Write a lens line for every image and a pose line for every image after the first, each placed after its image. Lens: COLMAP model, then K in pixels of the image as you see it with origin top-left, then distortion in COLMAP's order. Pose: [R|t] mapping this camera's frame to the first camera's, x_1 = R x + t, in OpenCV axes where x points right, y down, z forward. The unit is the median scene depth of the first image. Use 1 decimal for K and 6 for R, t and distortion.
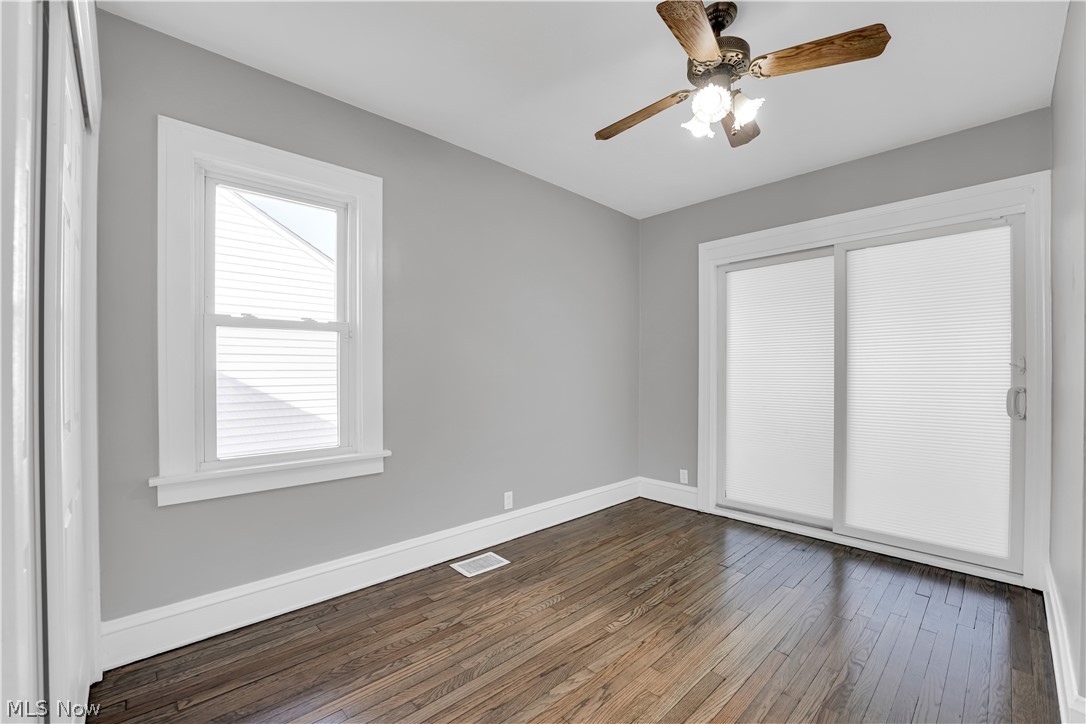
lens RADIAL K [[449.0, 0, 534.3], [0, 449.0, 361.4], [0, 0, 1]] dist [-0.003818, -0.000268]
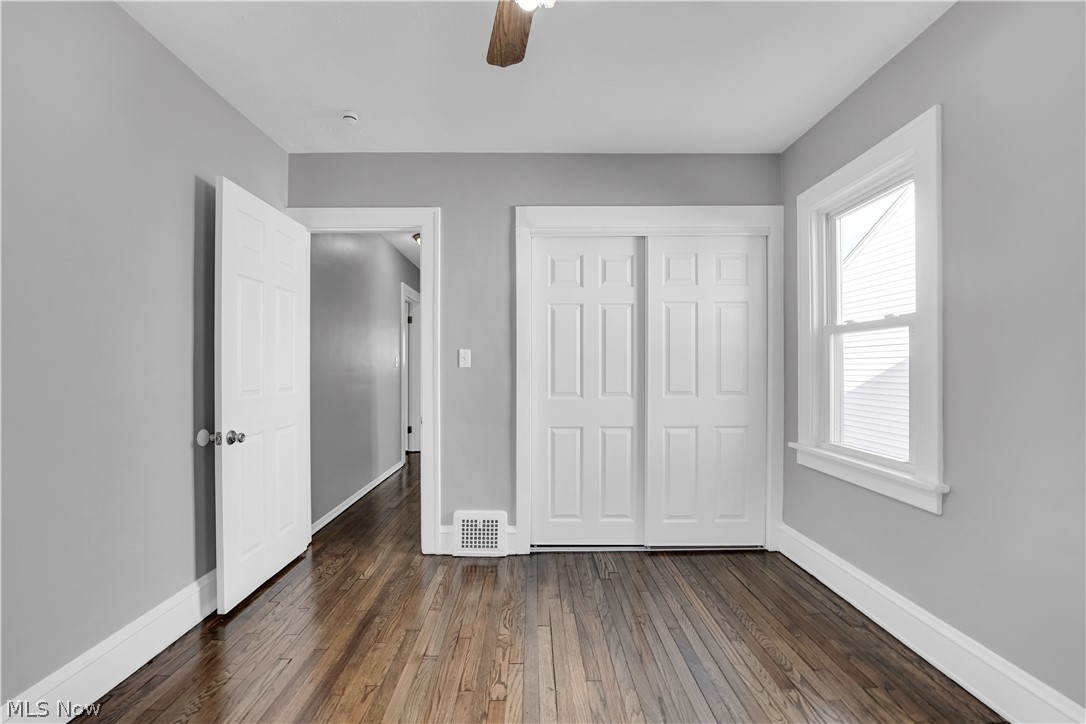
lens RADIAL K [[445.5, 0, 537.4], [0, 445.5, 369.5], [0, 0, 1]] dist [-0.023051, 0.001173]
pose [[-0.663887, -0.005772, -0.747811, 0.713653], [0.005958, 0.999898, -0.013008, 0.026729], [0.747809, -0.013091, -0.663784, 1.169913]]
